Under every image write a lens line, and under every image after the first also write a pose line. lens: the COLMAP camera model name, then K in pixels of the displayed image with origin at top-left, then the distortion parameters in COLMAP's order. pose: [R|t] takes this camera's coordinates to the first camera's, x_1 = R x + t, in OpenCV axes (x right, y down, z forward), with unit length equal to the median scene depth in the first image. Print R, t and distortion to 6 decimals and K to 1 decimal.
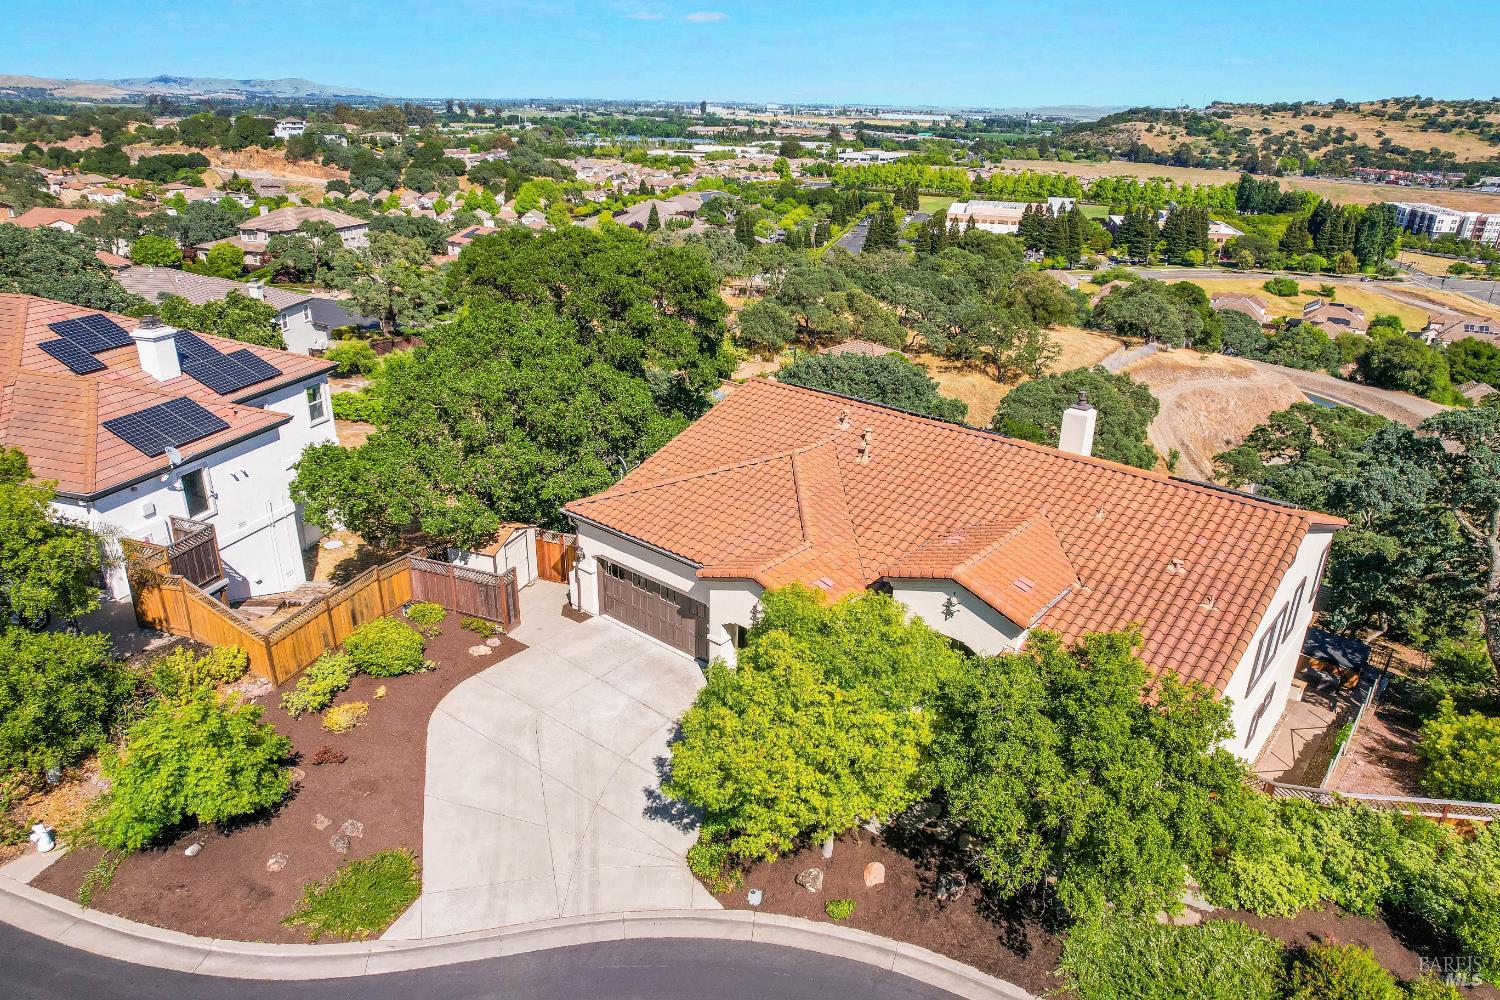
lens RADIAL K [[978.0, 0, 750.0], [0, 978.0, 500.0], [0, 0, 1]] dist [-0.081365, 0.076691]
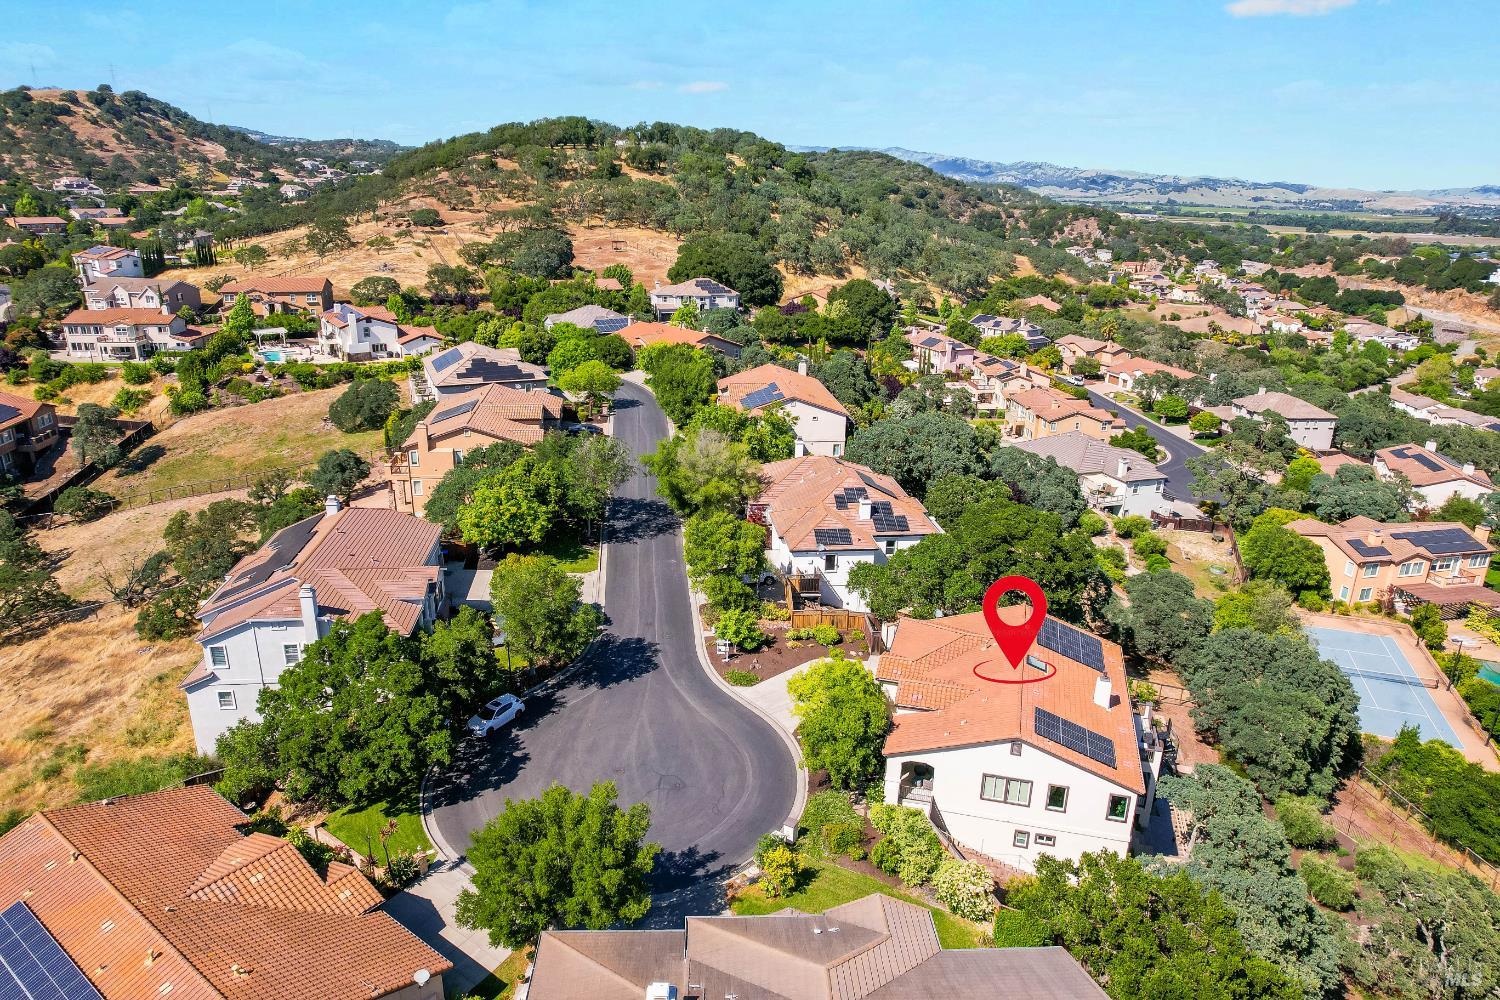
lens RADIAL K [[978.0, 0, 750.0], [0, 978.0, 500.0], [0, 0, 1]] dist [-0.081365, 0.076691]
pose [[0.419857, 0.266579, -0.867557, 0.093717], [-0.354270, 0.928198, 0.113763, -0.022581], [0.835591, 0.259585, 0.484152, -0.032337]]
